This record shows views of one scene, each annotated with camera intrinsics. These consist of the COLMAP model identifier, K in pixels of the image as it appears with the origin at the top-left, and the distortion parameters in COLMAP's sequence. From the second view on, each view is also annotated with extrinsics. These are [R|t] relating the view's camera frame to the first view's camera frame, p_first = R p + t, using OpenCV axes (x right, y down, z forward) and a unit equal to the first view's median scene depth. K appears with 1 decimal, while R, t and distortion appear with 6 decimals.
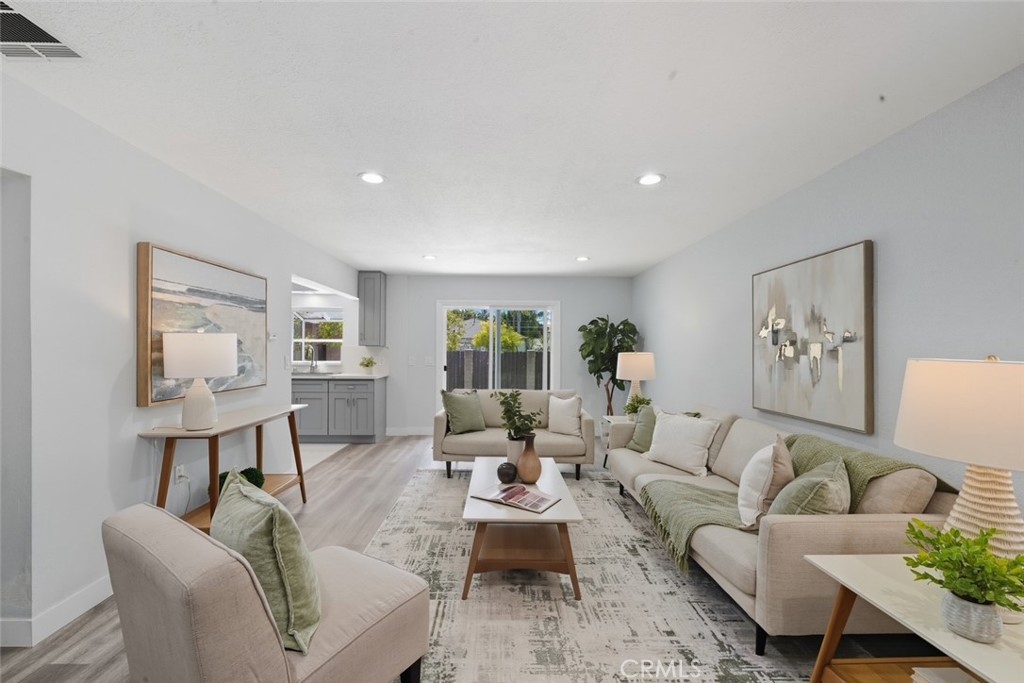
lens RADIAL K [[435.2, 0, 502.5], [0, 435.2, 345.9], [0, 0, 1]] dist [0.001063, 0.000043]
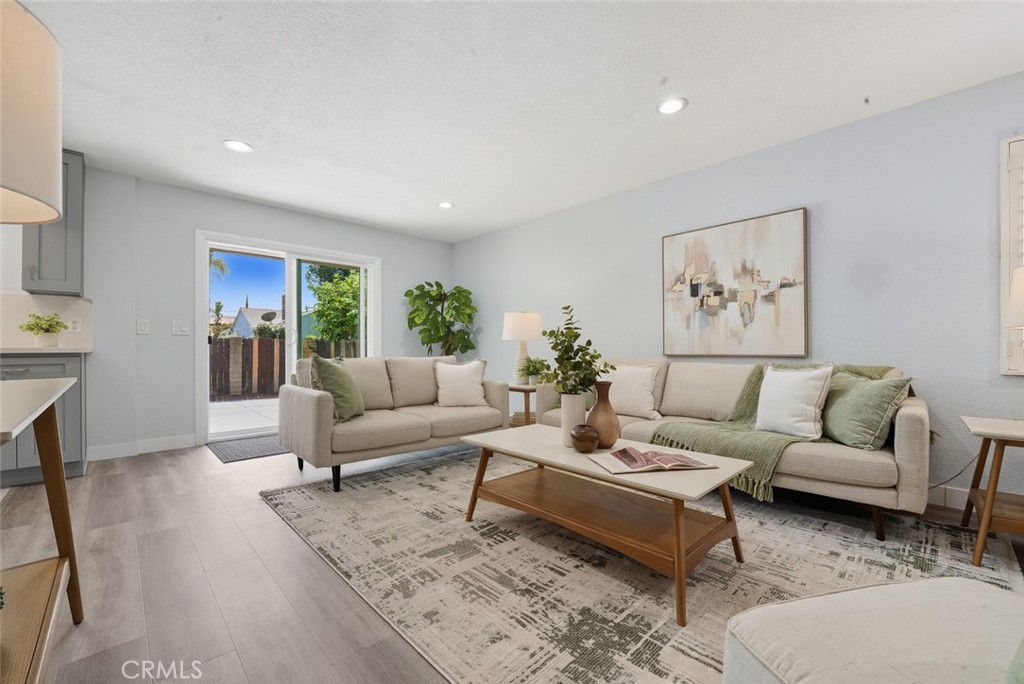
lens RADIAL K [[423.0, 0, 507.4], [0, 423.0, 347.4], [0, 0, 1]] dist [-0.009576, -0.000447]
pose [[0.724831, -0.004886, 0.688909, -0.543122], [0.001075, 0.999982, 0.005960, 0.134129], [-0.688926, -0.003579, 0.724823, 0.571595]]
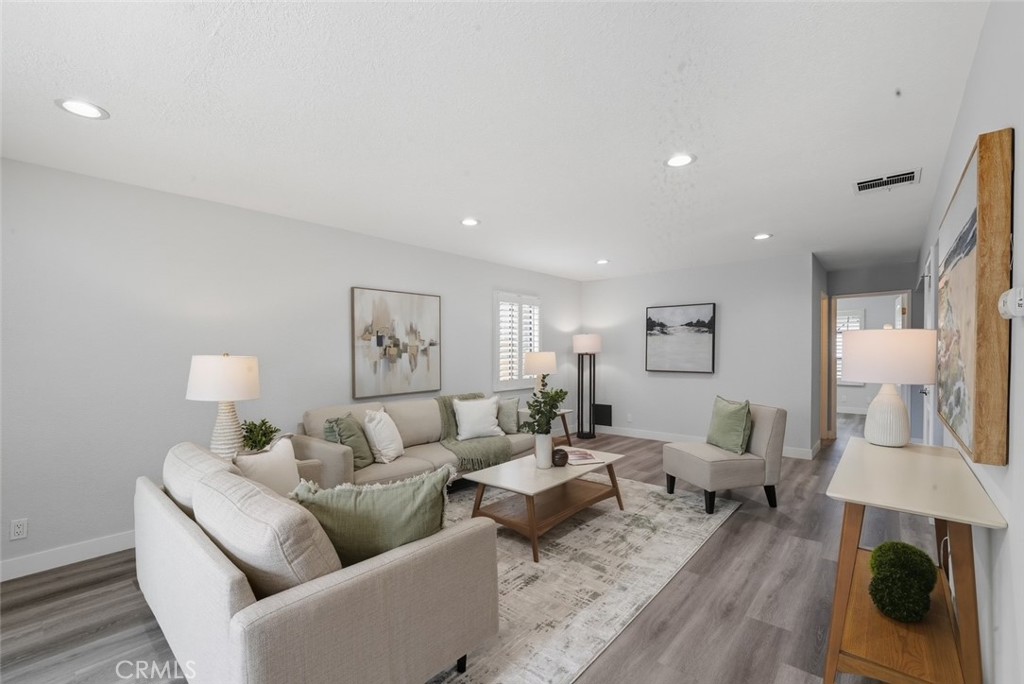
lens RADIAL K [[437.3, 0, 514.1], [0, 437.3, 353.2], [0, 0, 1]] dist [0.000229, 0.000506]
pose [[-0.759376, -0.006373, 0.650621, -0.628310], [-0.003707, 0.999978, 0.005468, 0.010836], [-0.650642, 0.001741, -0.759383, 1.902973]]
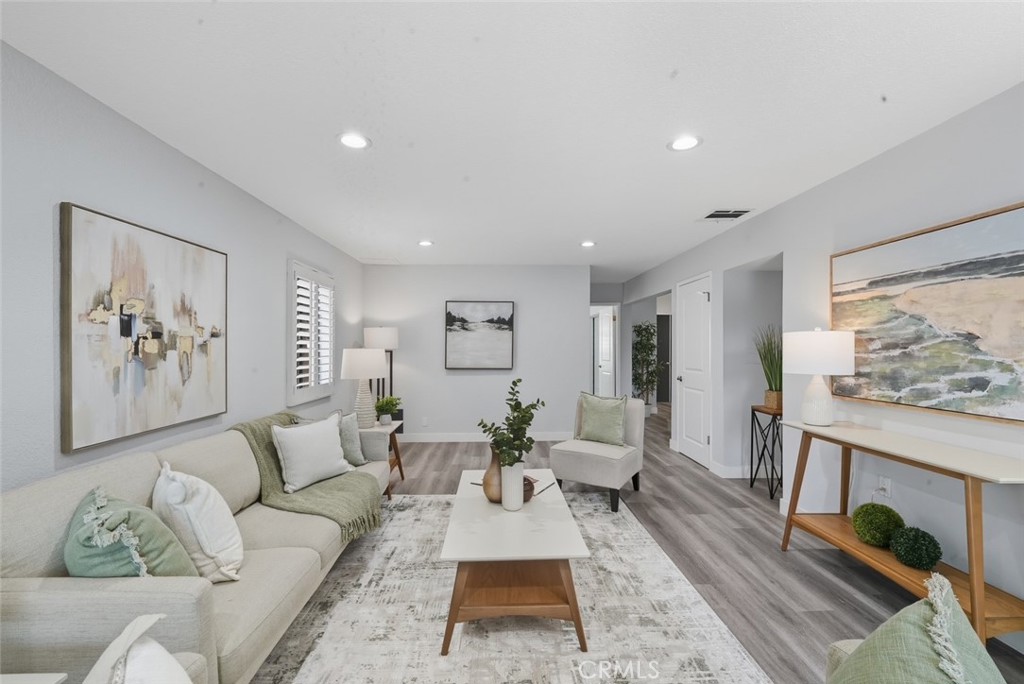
lens RADIAL K [[423.0, 0, 507.4], [0, 423.0, 347.4], [0, 0, 1]] dist [-0.009576, -0.000447]
pose [[-0.999616, -0.006469, -0.026936, 0.063354], [-0.006371, 0.999973, -0.003748, 0.013897], [0.026960, -0.003575, -0.999630, 1.788325]]
